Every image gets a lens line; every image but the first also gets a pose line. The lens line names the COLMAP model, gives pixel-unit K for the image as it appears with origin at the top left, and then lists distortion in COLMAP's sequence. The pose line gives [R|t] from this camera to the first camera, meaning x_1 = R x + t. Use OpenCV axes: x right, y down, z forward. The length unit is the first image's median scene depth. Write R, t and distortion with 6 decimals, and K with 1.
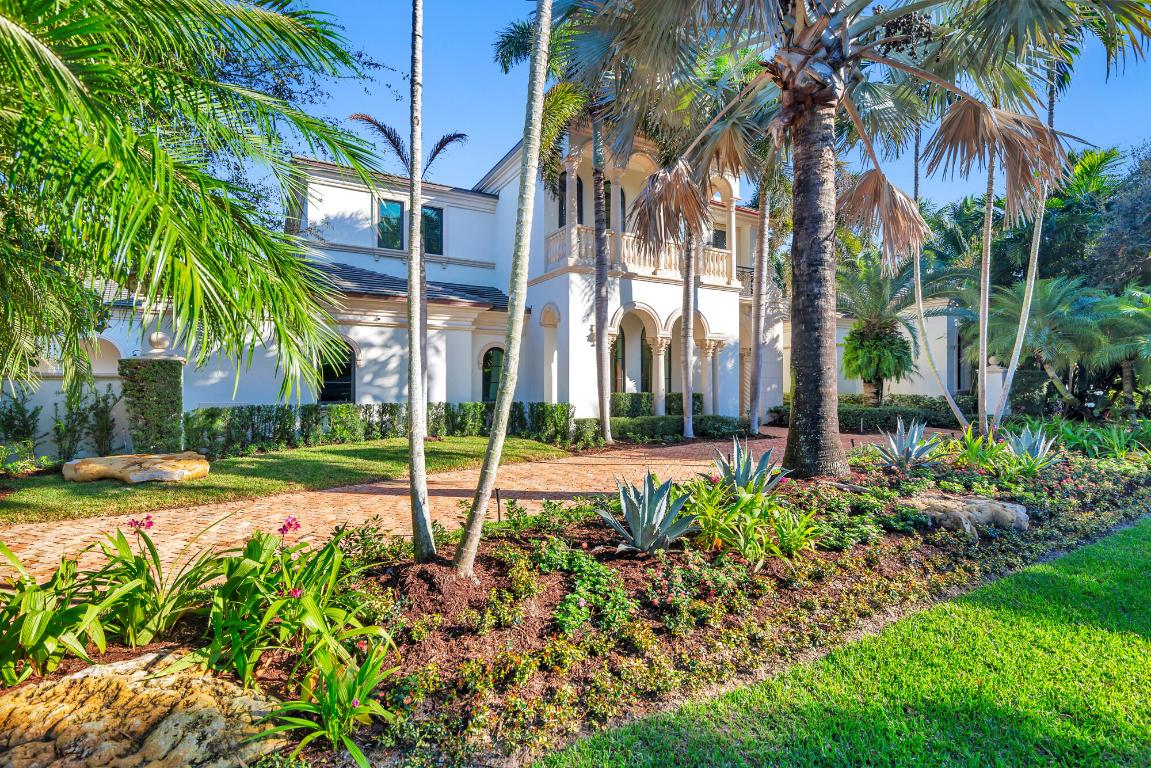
lens RADIAL K [[532.2, 0, 581.9], [0, 532.2, 385.9], [0, 0, 1]] dist [-0.000538, -0.000178]
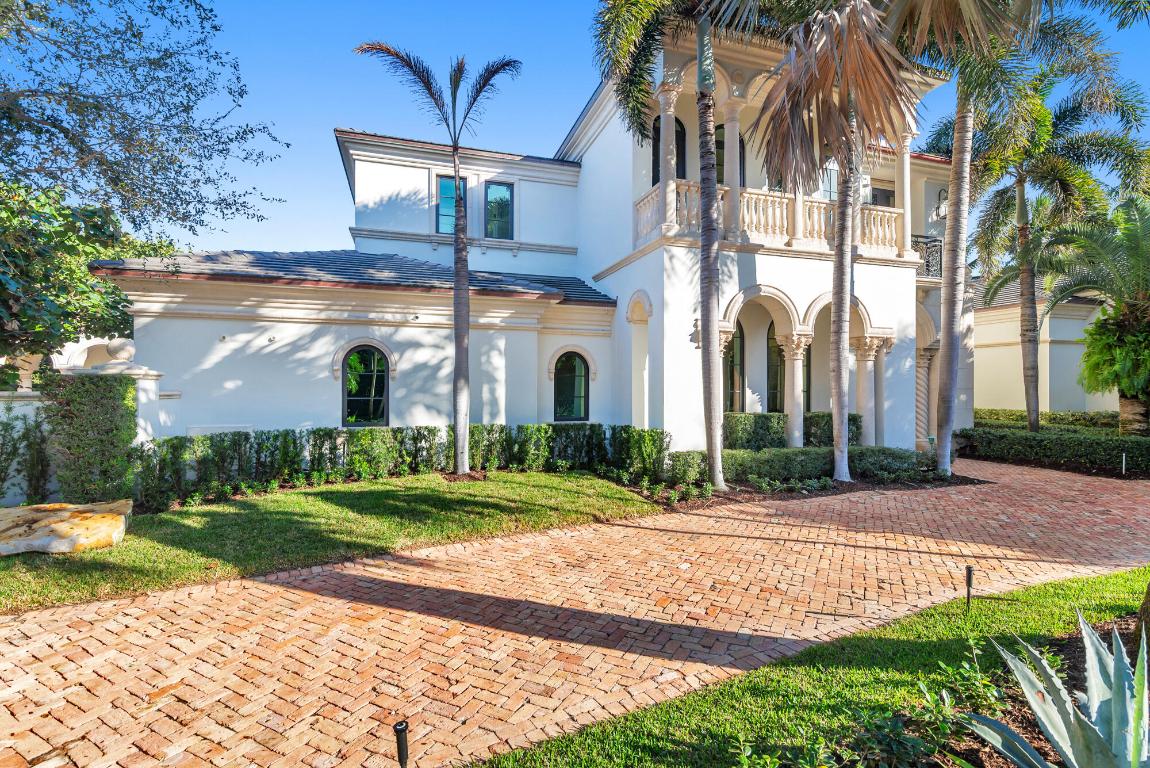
lens RADIAL K [[531.8, 0, 581.4], [0, 531.8, 385.9], [0, 0, 1]] dist [-0.000538, -0.000178]
pose [[0.976549, 0.002336, -0.215284, 0.020798], [-0.003186, 0.999988, -0.003604, -0.020767], [0.215273, 0.004206, 0.976545, 0.260348]]
